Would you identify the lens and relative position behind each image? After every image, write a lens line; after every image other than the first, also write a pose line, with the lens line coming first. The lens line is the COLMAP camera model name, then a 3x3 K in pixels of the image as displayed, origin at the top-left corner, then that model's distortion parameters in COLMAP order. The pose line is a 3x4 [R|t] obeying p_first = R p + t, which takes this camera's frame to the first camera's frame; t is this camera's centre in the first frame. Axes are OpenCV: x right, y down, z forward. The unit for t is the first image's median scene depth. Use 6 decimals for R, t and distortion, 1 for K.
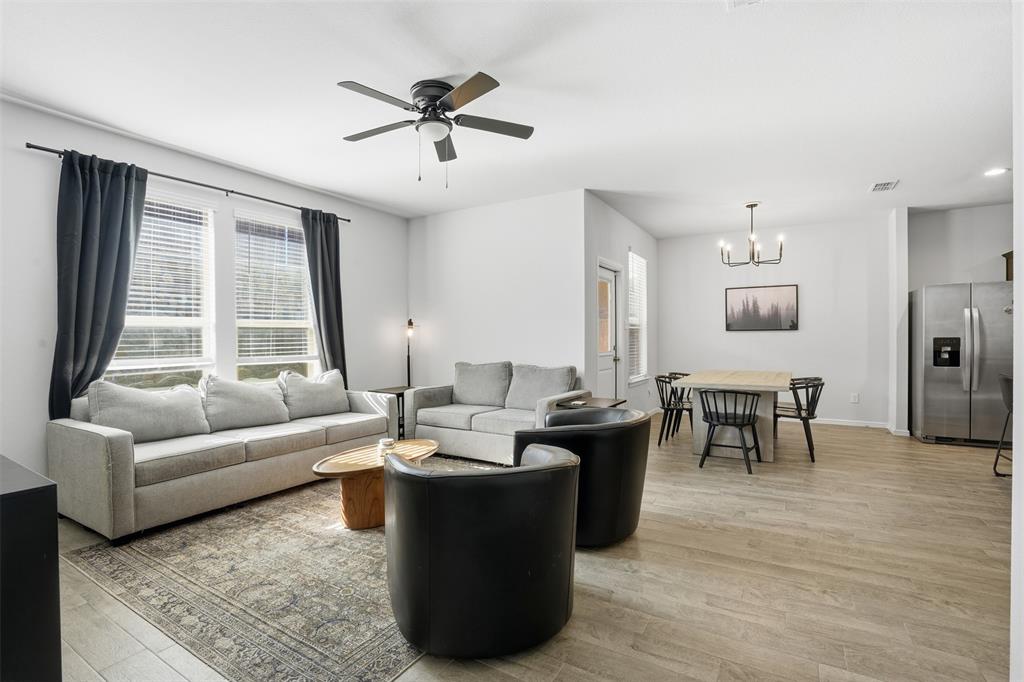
lens RADIAL K [[475.8, 0, 510.7], [0, 475.8, 340.4], [0, 0, 1]] dist [-0.028035, 0.003283]
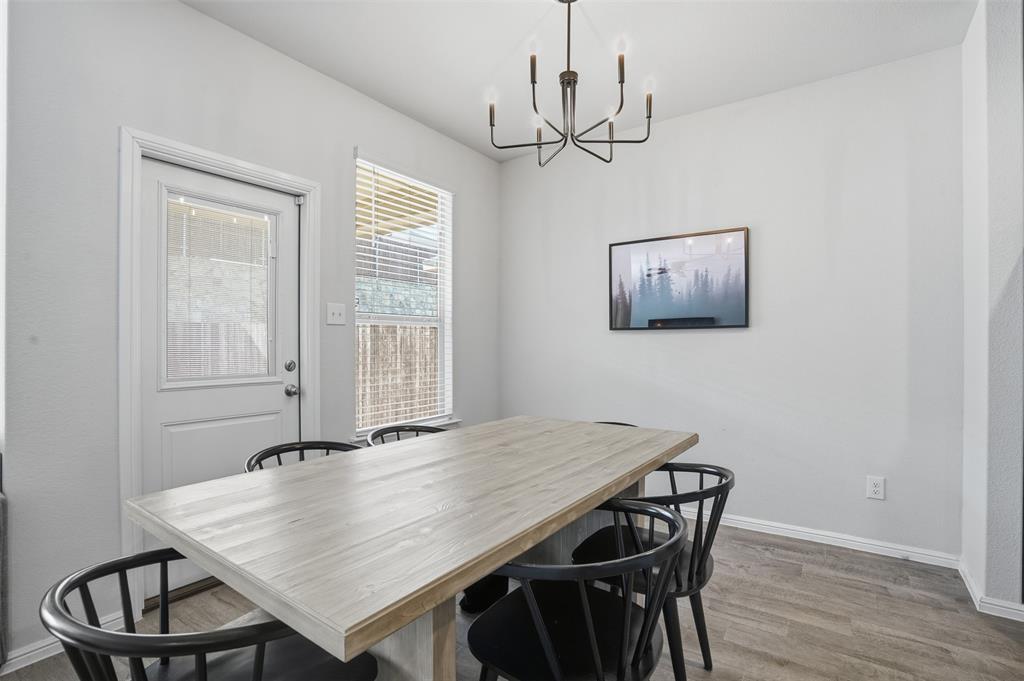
lens RADIAL K [[475.8, 0, 510.8], [0, 475.8, 341.0], [0, 0, 1]] dist [-0.028035, 0.003283]
pose [[0.995937, 0.004270, -0.089948, 0.279872], [-0.004548, 0.999986, -0.002879, -0.004611], [0.089935, 0.003276, 0.995942, 0.347843]]
